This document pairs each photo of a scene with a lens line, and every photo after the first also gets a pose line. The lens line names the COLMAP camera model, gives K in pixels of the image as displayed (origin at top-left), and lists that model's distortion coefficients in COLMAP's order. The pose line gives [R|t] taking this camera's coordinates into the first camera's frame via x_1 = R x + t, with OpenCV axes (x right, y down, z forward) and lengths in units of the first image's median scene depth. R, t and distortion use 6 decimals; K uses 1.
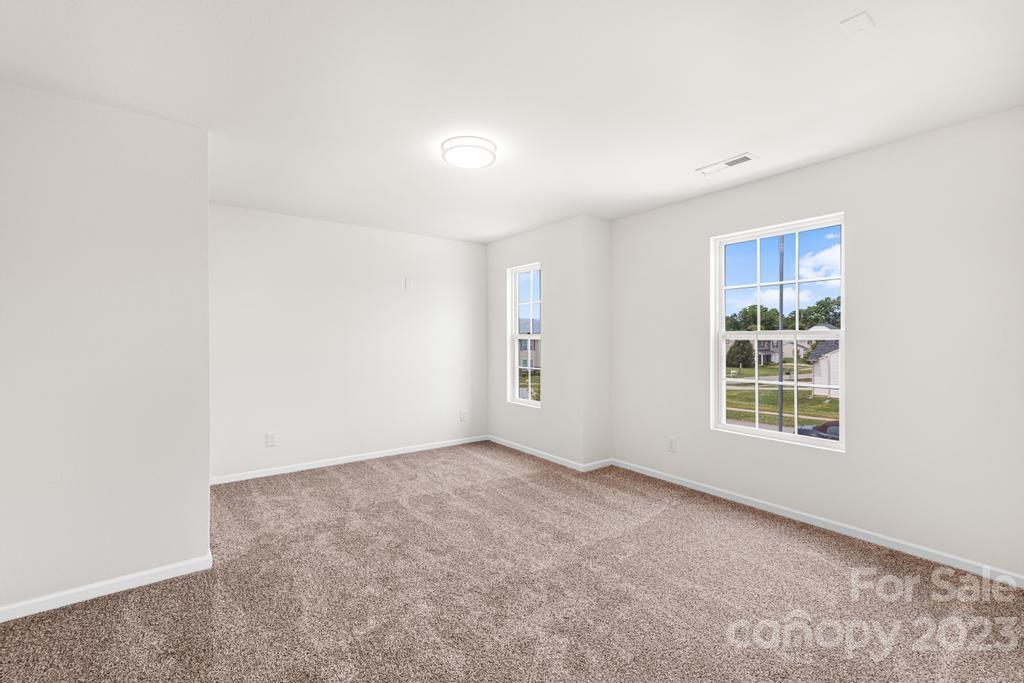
lens RADIAL K [[445.1, 0, 508.4], [0, 445.1, 337.6], [0, 0, 1]] dist [0.000718, 0.000125]
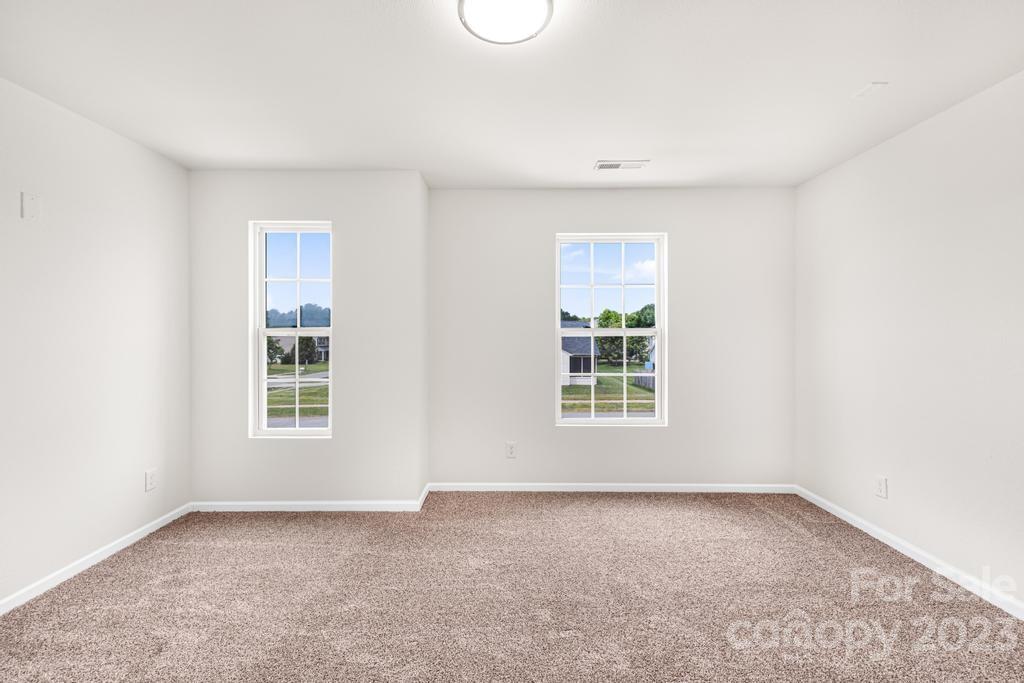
lens RADIAL K [[445.1, 0, 508.4], [0, 445.1, 337.6], [0, 0, 1]] dist [0.000718, 0.000125]
pose [[0.583715, -0.004878, 0.811944, -0.383291], [-0.000663, 0.999979, 0.006484, 0.002123], [-0.811958, -0.004323, 0.583699, 0.470562]]
